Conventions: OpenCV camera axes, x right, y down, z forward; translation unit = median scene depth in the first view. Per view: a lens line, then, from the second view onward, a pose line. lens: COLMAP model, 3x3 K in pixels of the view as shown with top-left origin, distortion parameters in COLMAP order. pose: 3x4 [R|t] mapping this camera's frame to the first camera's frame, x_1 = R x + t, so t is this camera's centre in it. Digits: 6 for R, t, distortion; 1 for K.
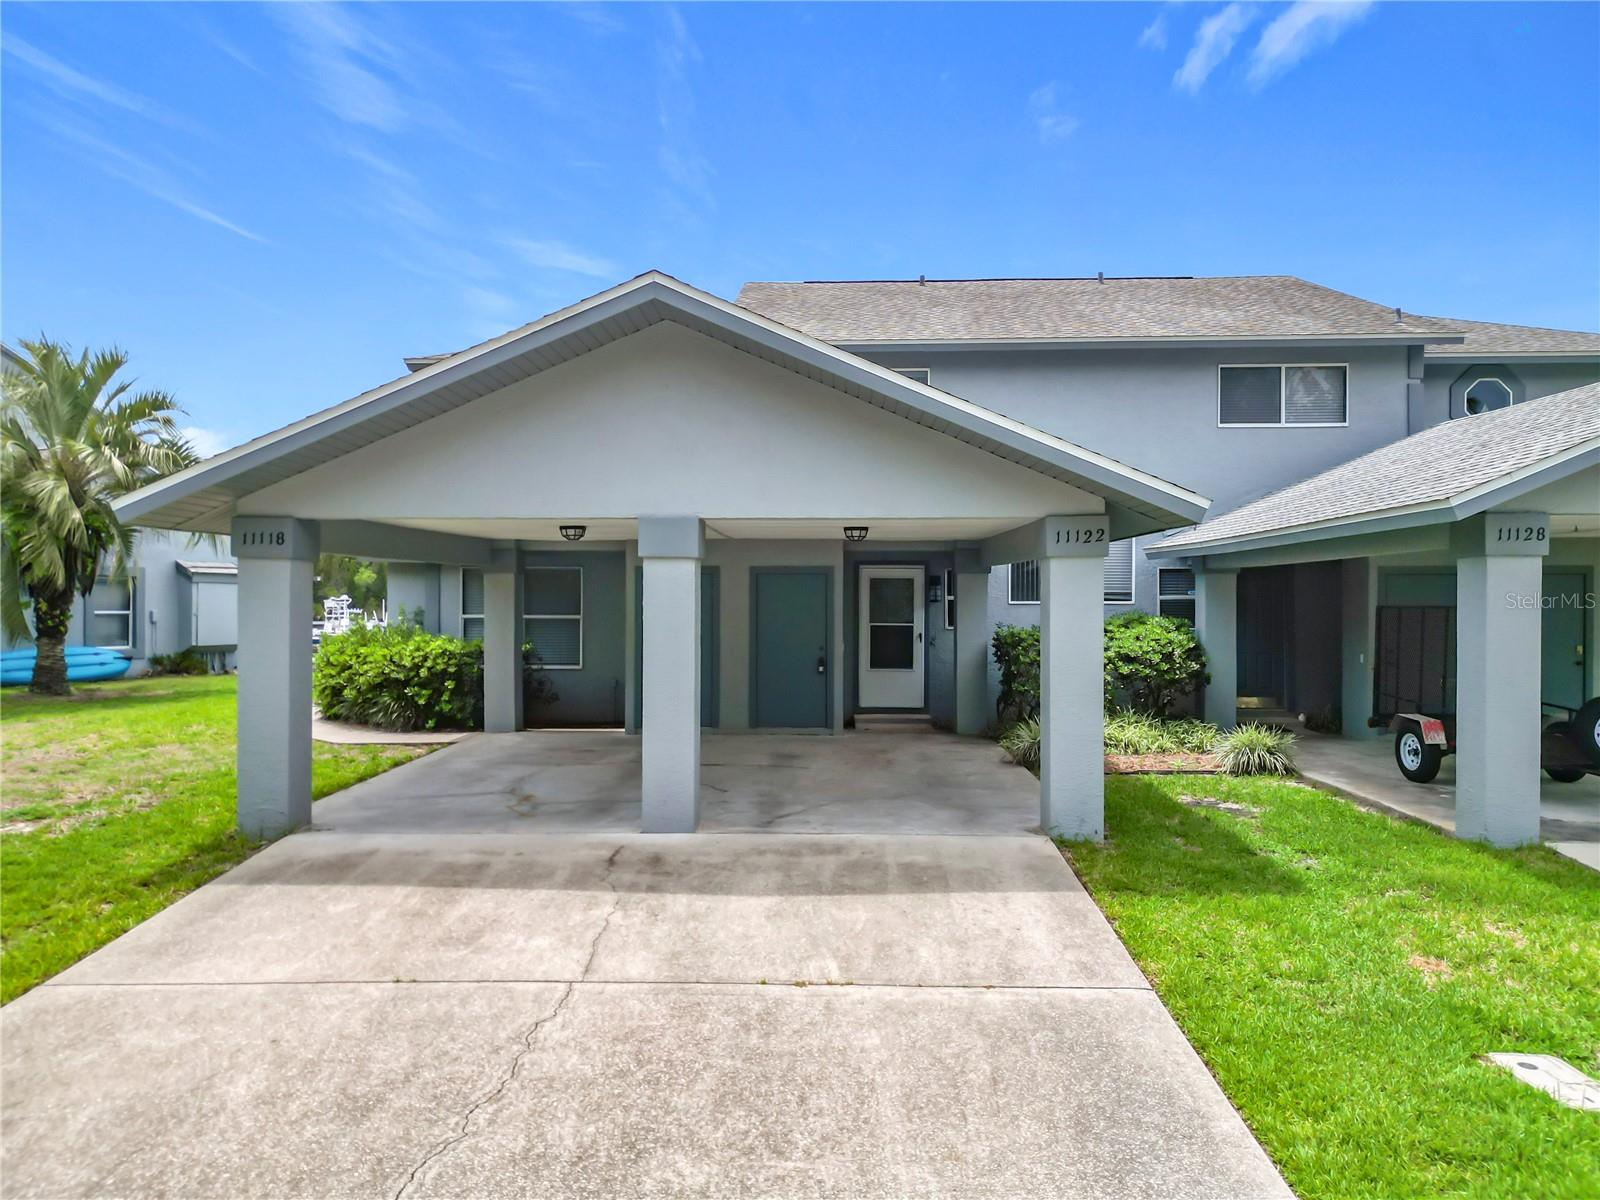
lens RADIAL K [[1127.2, 0, 796.9], [0, 1127.2, 629.0], [0, 0, 1]] dist [0.054445, -0.054676]
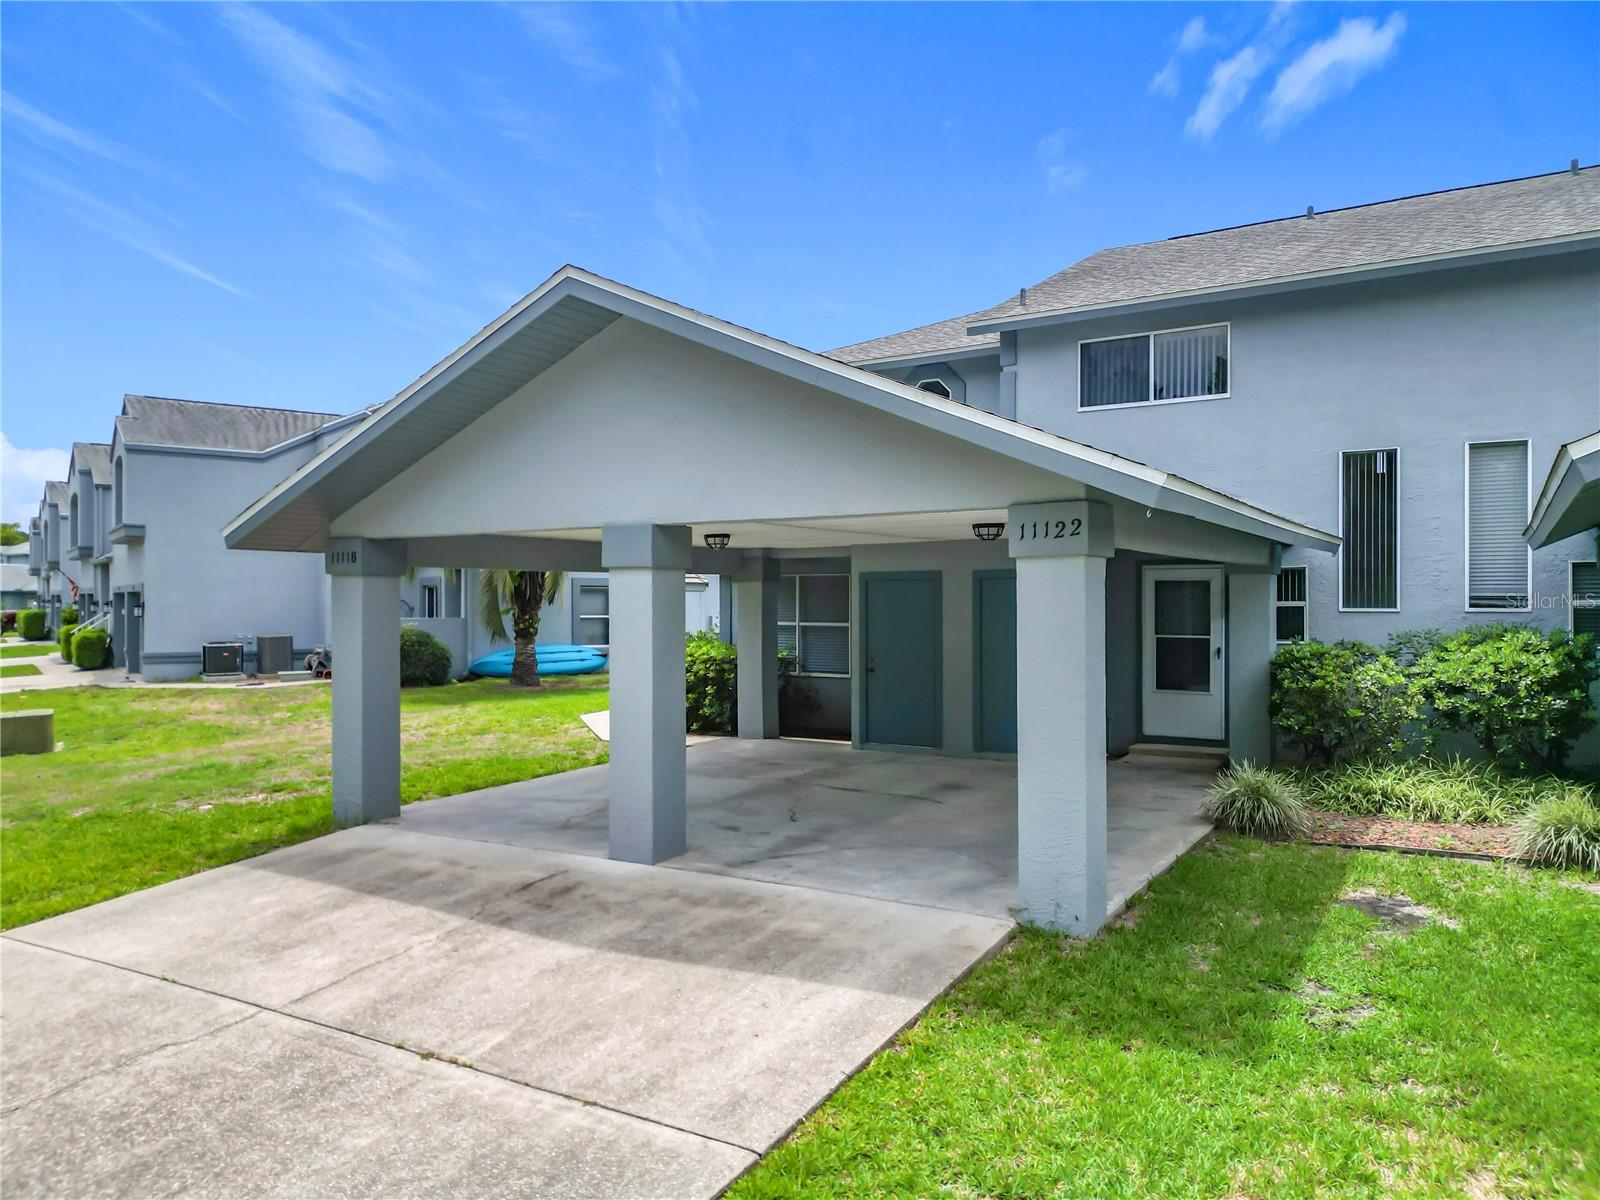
lens RADIAL K [[1127.2, 0, 796.9], [0, 1127.2, 629.0], [0, 0, 1]] dist [0.054445, -0.054676]
pose [[0.871485, 0.008301, -0.490351, 0.570745], [-0.008815, 0.999960, 0.001261, -0.017852], [0.490342, 0.003224, 0.871524, 0.308318]]
